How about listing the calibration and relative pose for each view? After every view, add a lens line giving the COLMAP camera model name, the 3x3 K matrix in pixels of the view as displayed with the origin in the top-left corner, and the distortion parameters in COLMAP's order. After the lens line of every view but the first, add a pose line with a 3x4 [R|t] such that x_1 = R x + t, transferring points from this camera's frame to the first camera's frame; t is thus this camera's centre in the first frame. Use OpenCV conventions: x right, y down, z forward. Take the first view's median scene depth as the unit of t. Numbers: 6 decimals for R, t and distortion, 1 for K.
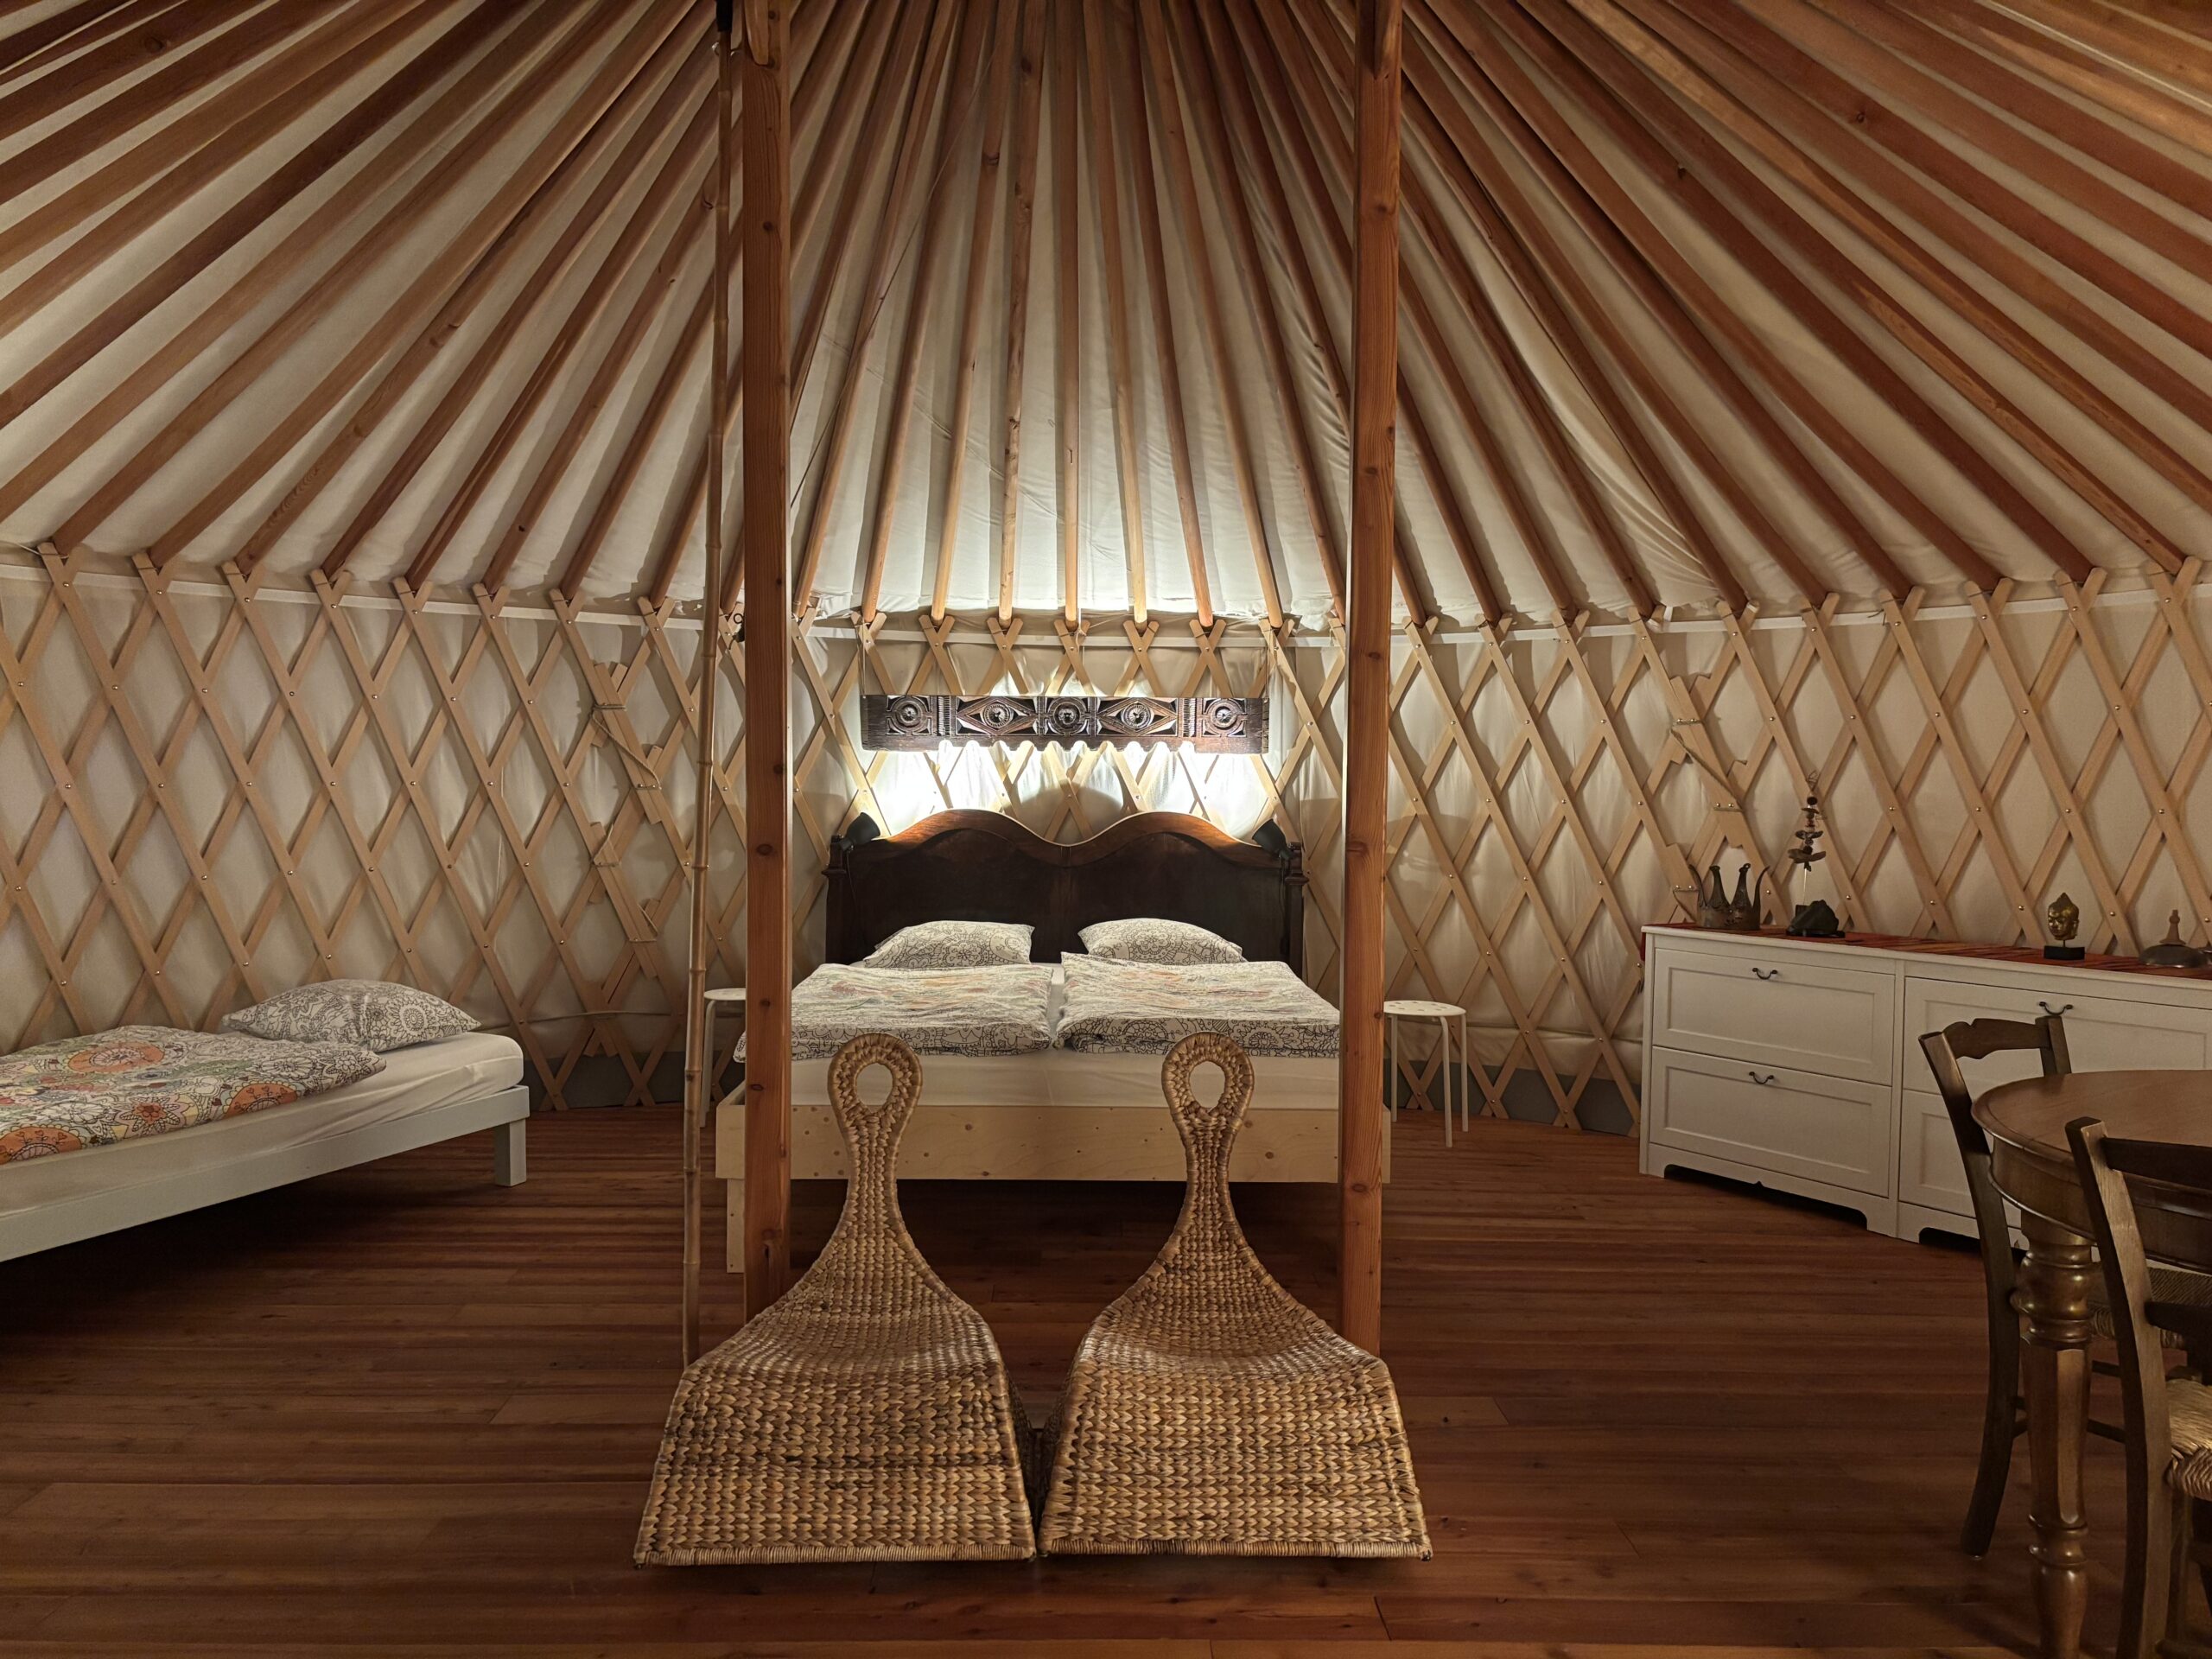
lens RADIAL K [[1658.1, 0, 1088.7], [0, 1658.1, 857.3], [0, 0, 1]] dist [0.047990, -0.047390]
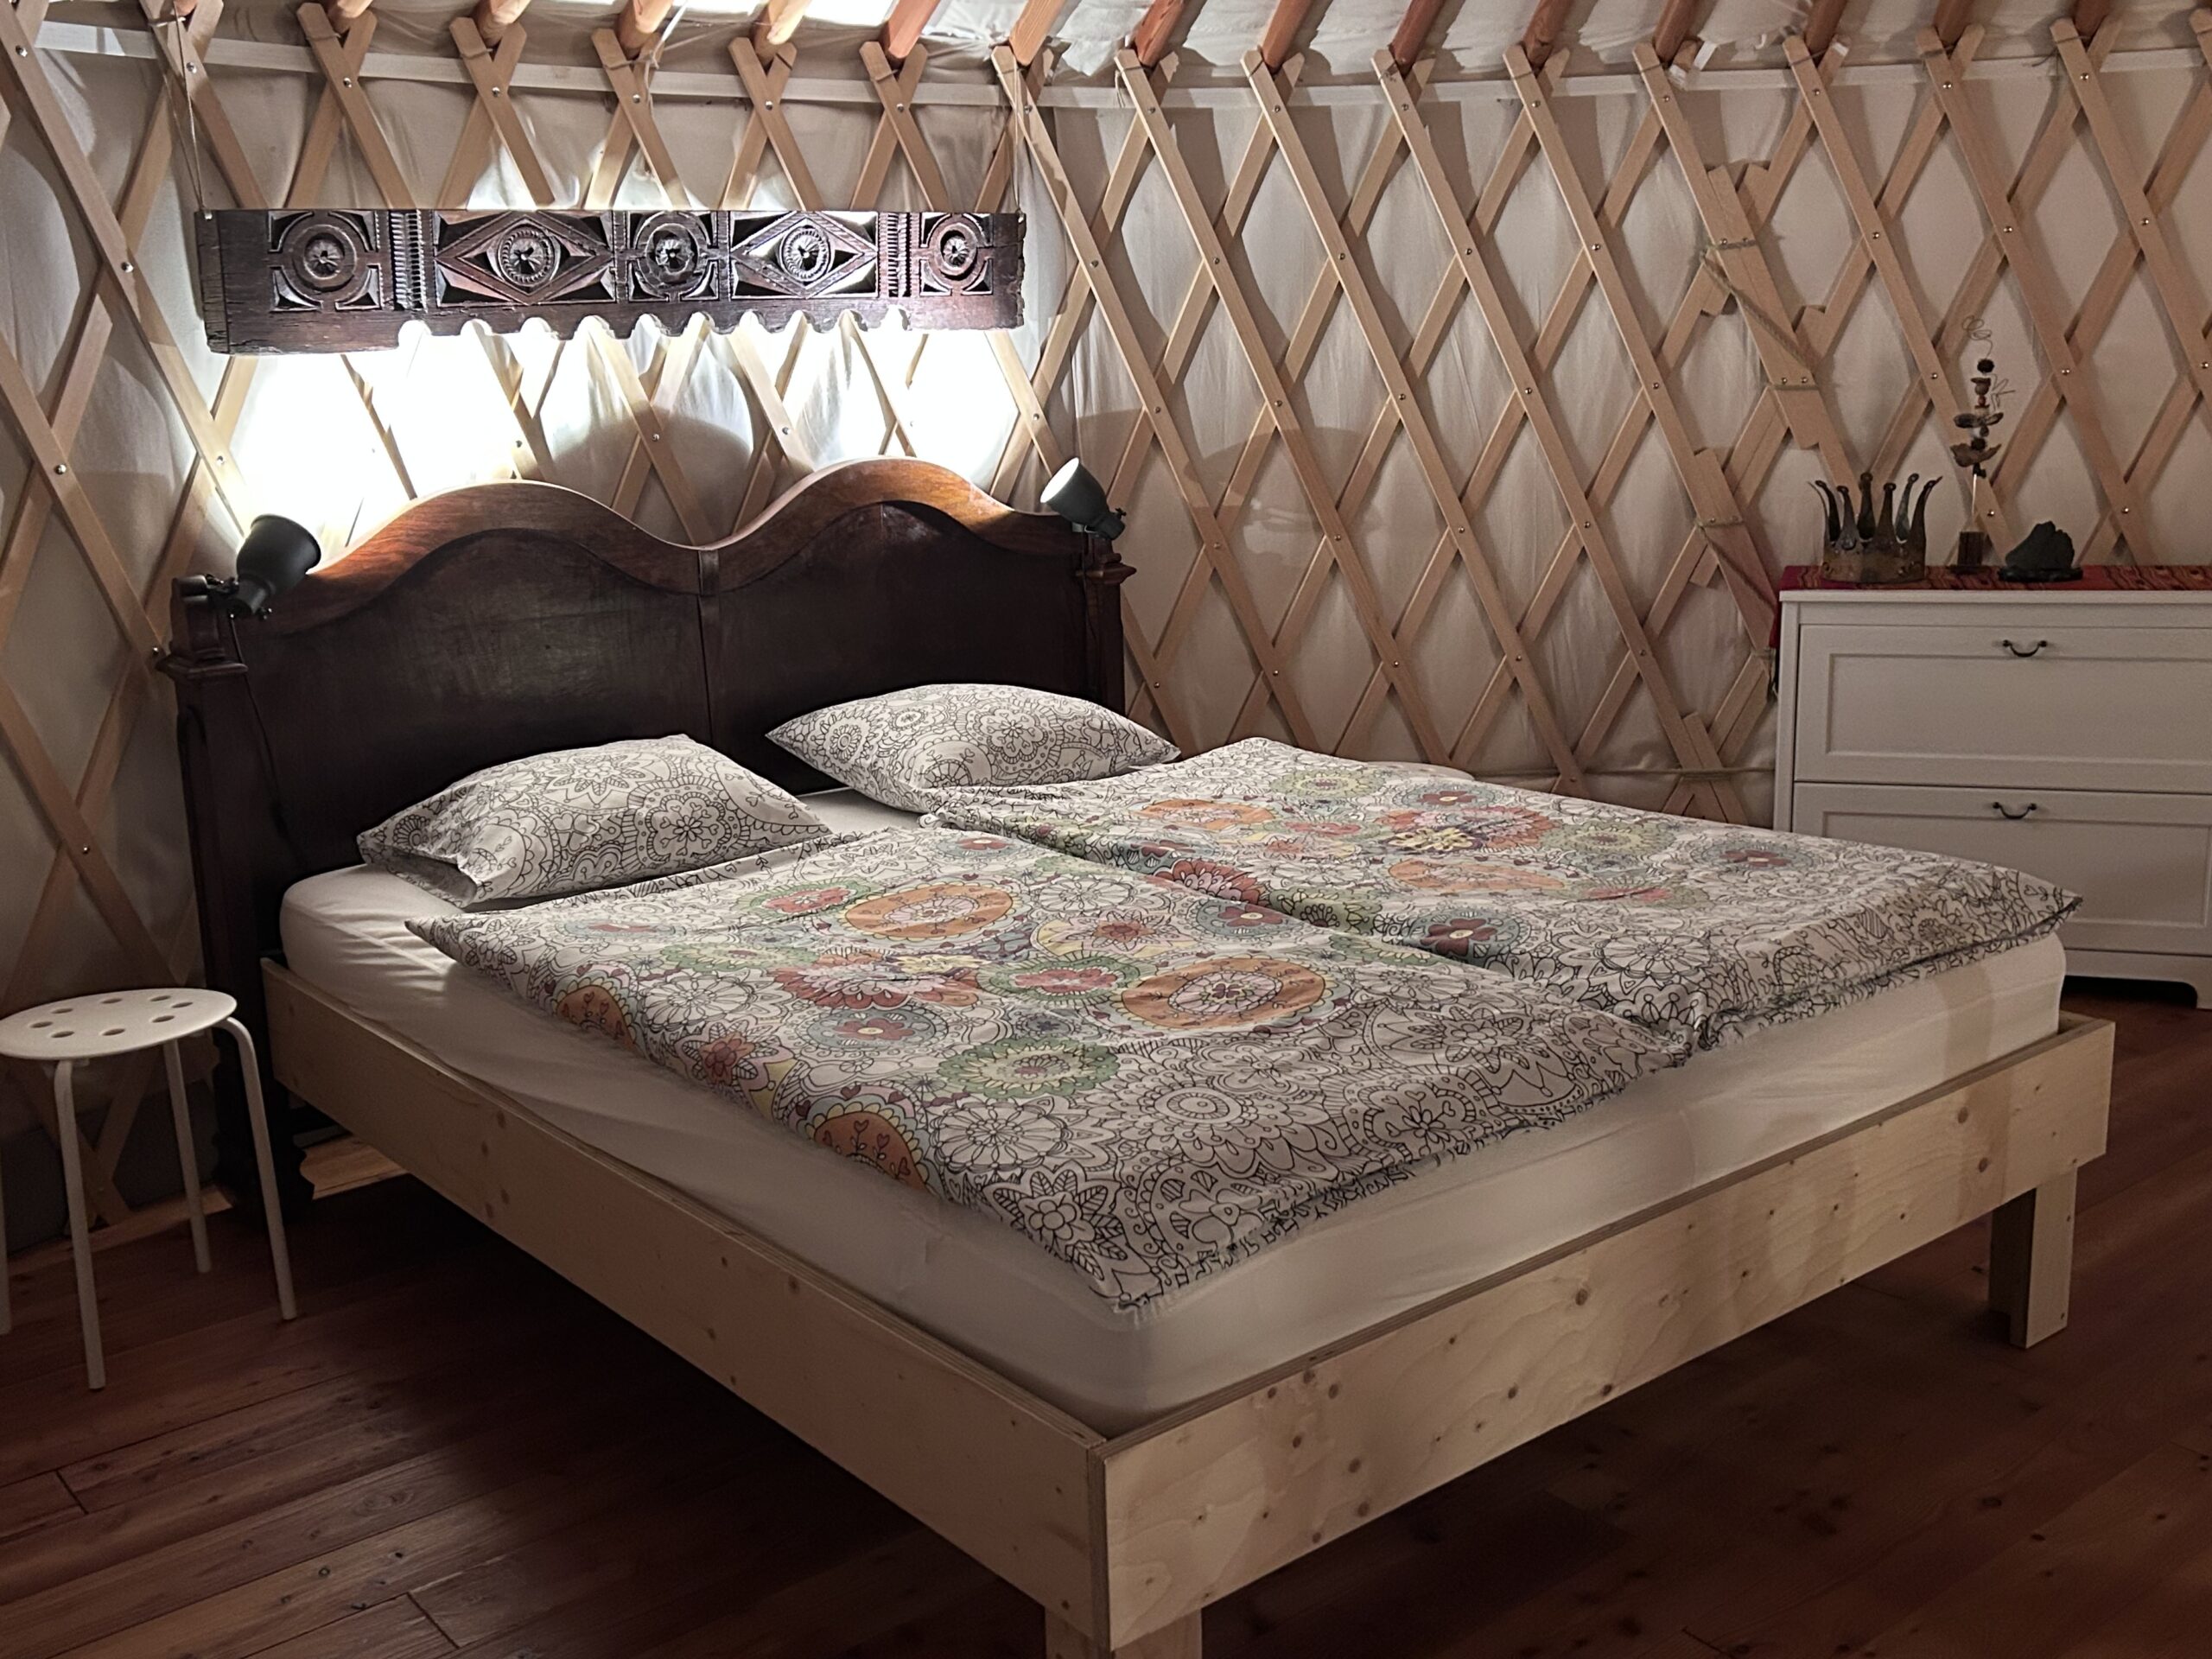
lens RADIAL K [[2237.5, 0, 1102.4], [0, 2237.5, 815.9], [0, 0, 1]] dist [0.038912, 0.000000]
pose [[0.777470, -0.172142, 0.604903, -0.372826], [0.072175, 0.979879, 0.186087, -0.049167], [-0.624765, -0.101018, 0.774250, 0.520174]]
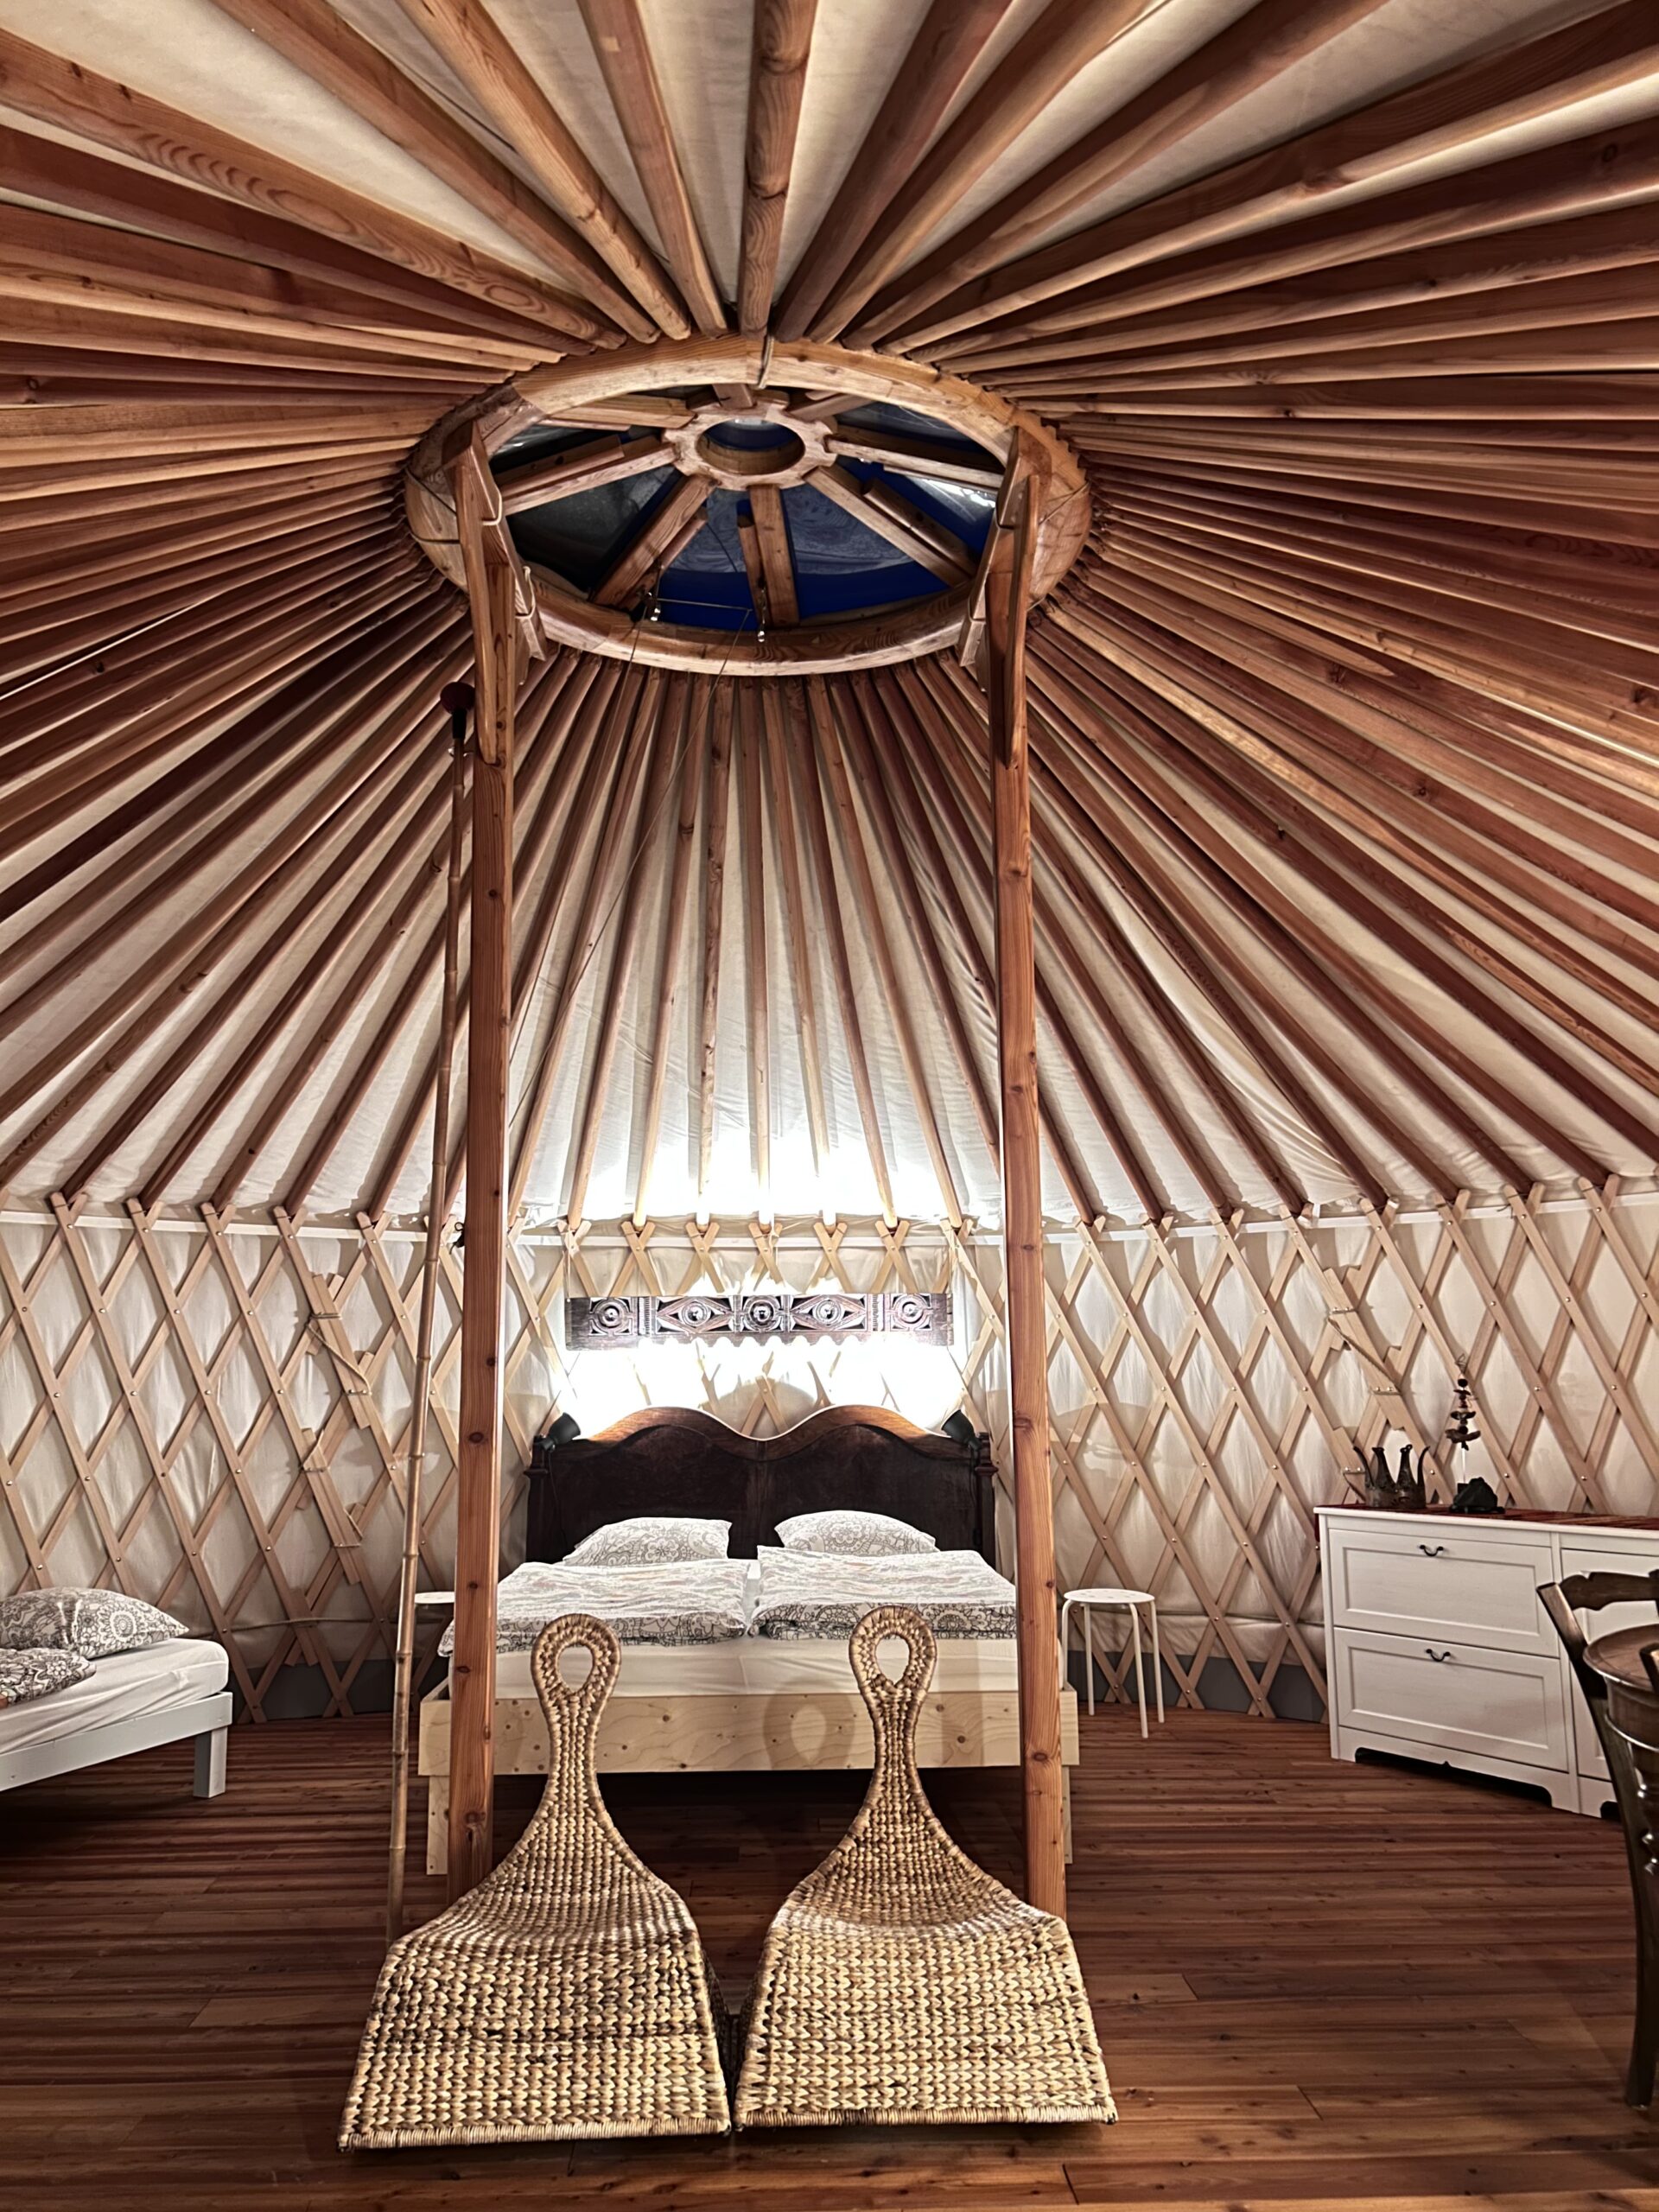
lens RADIAL K [[1650.7, 0, 811.4], [0, 1650.7, 1129.6], [0, 0, 1]] dist [0.042214, -0.045395]
pose [[0.999763, -0.016372, 0.014334, 0.006576], [0.018906, 0.979667, -0.199737, 0.011532], [-0.010772, 0.199960, 0.979745, -0.061731]]
